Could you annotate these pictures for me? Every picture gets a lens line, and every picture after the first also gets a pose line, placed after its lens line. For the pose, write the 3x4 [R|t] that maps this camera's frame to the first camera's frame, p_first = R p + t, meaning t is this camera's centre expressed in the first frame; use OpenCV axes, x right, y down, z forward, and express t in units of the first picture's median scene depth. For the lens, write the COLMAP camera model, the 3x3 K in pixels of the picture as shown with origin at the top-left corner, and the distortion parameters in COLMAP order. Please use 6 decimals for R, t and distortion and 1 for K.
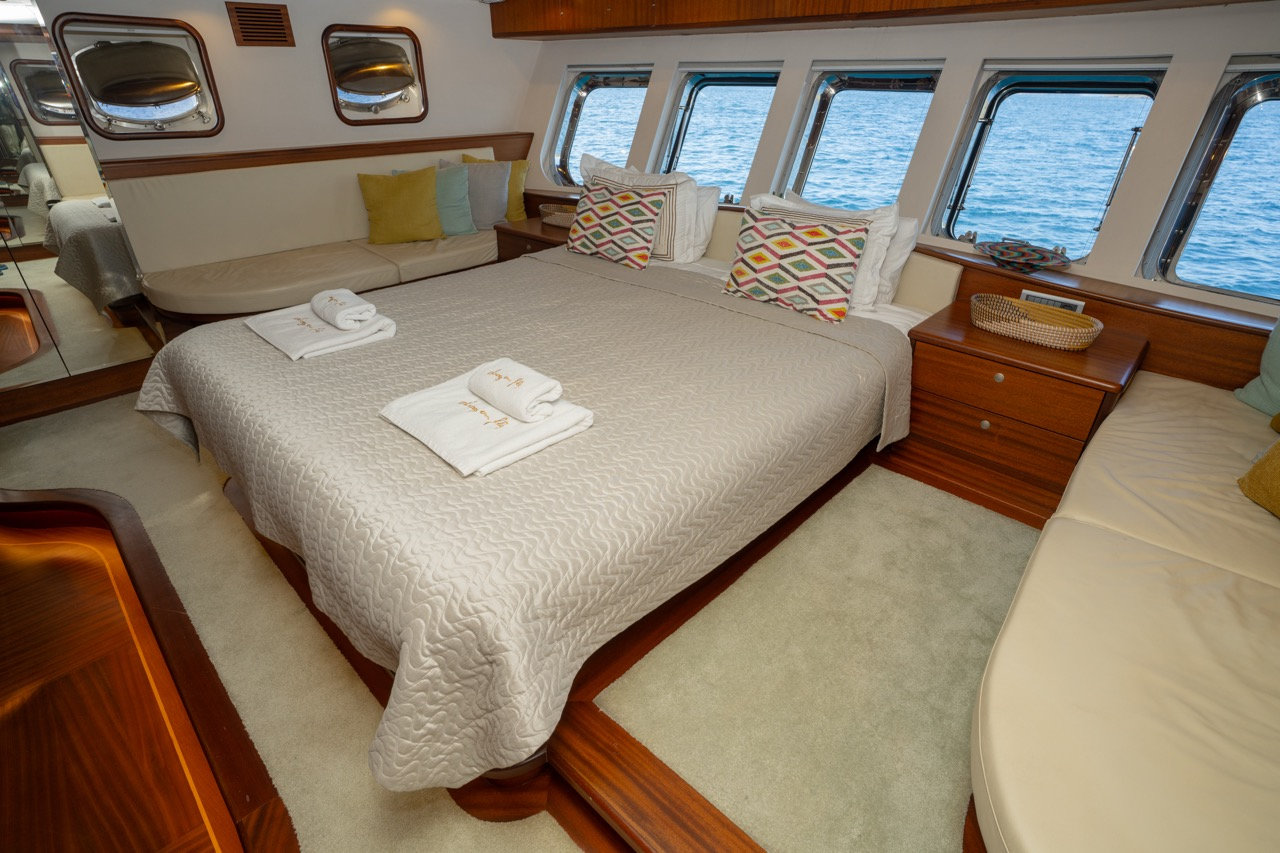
lens RADIAL K [[632.3, 0, 641.3], [0, 632.3, 422.6], [0, 0, 1]] dist [-0.086141, 0.048676]
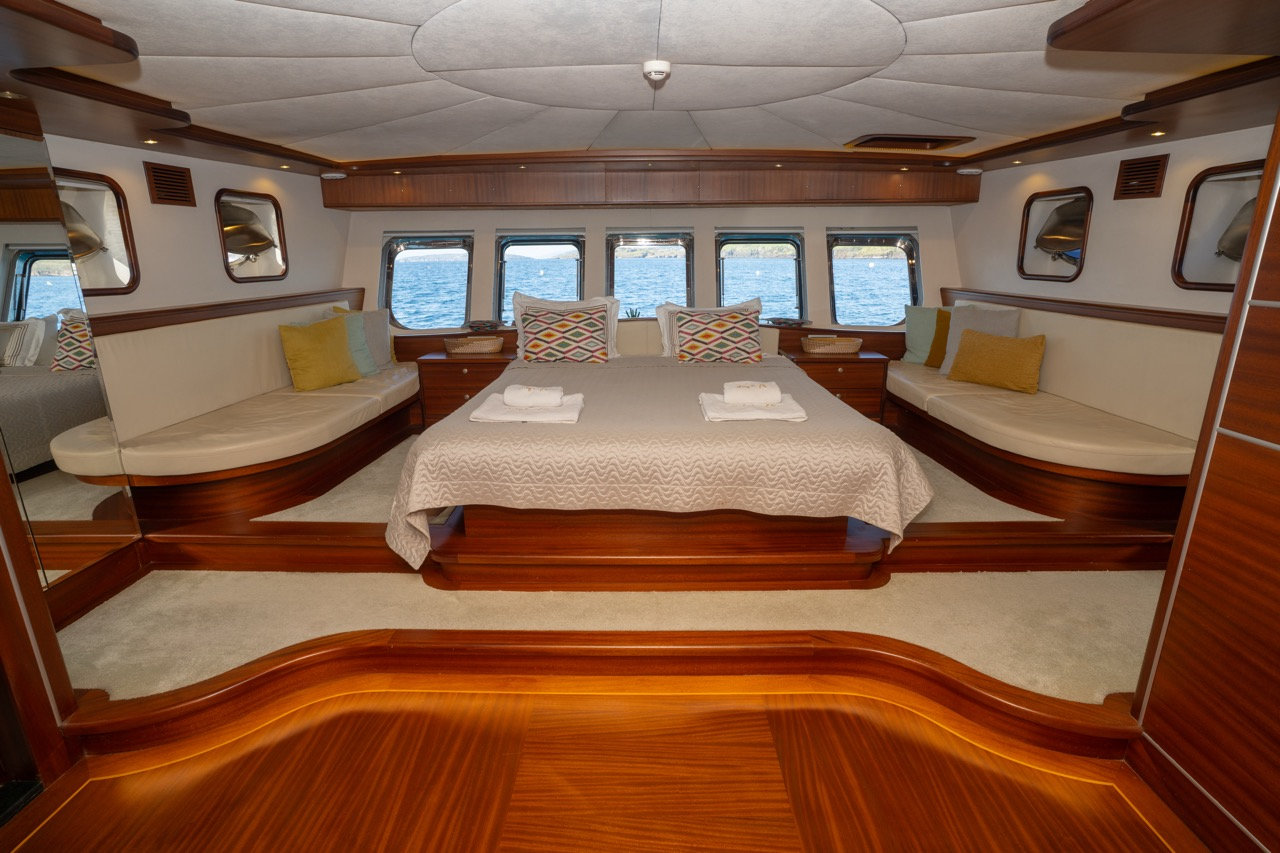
lens RADIAL K [[632.3, 0, 641.3], [0, 632.3, 422.6], [0, 0, 1]] dist [-0.086141, 0.048676]
pose [[0.726165, -0.187131, 0.661563, -0.921319], [0.337560, 0.935322, -0.105957, 0.060674], [-0.598947, 0.300260, 0.742366, -0.059548]]
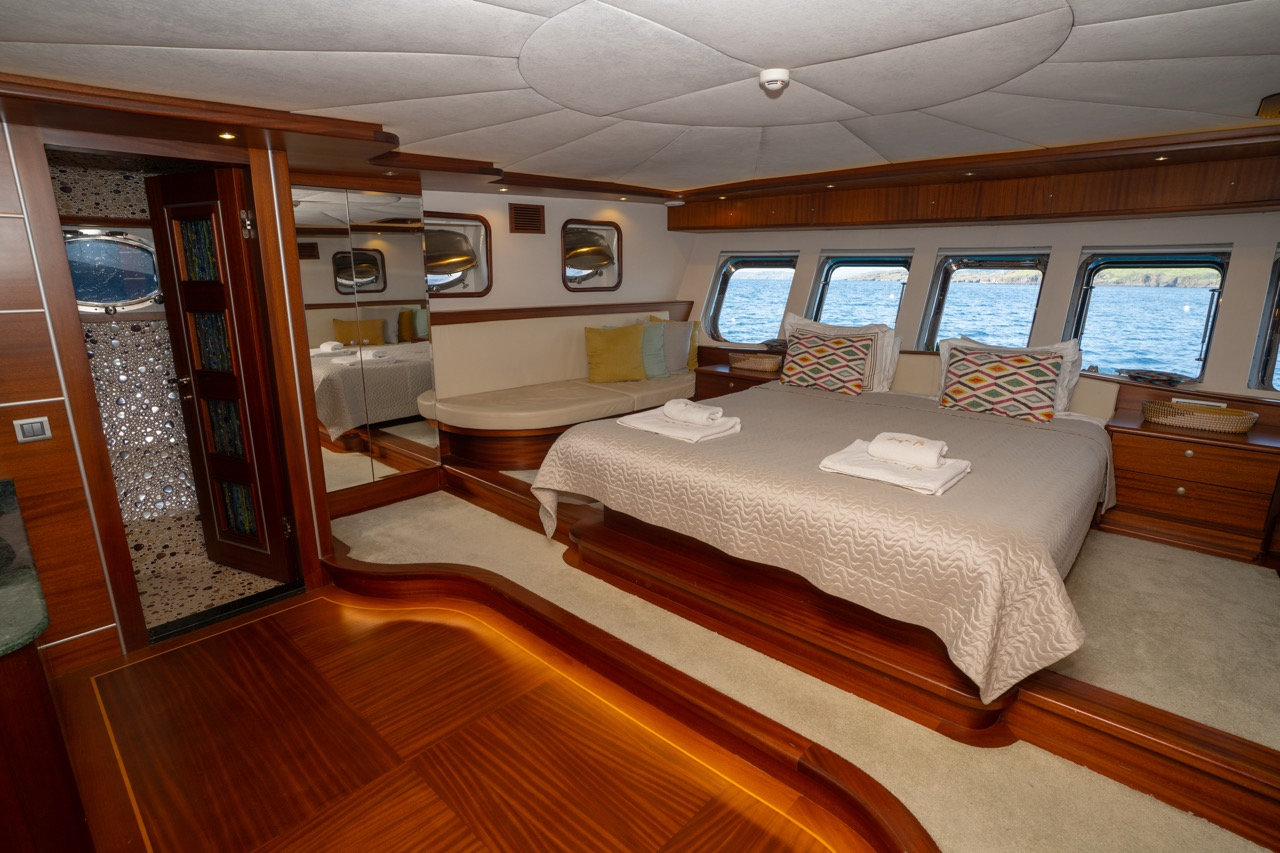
lens RADIAL K [[632.3, 0, 641.3], [0, 632.3, 422.6], [0, 0, 1]] dist [-0.086141, 0.048676]
pose [[0.999679, -0.007156, 0.024291, -0.482771], [0.013306, 0.964591, -0.263415, 0.144272], [-0.021546, 0.263654, 0.964377, -0.214426]]
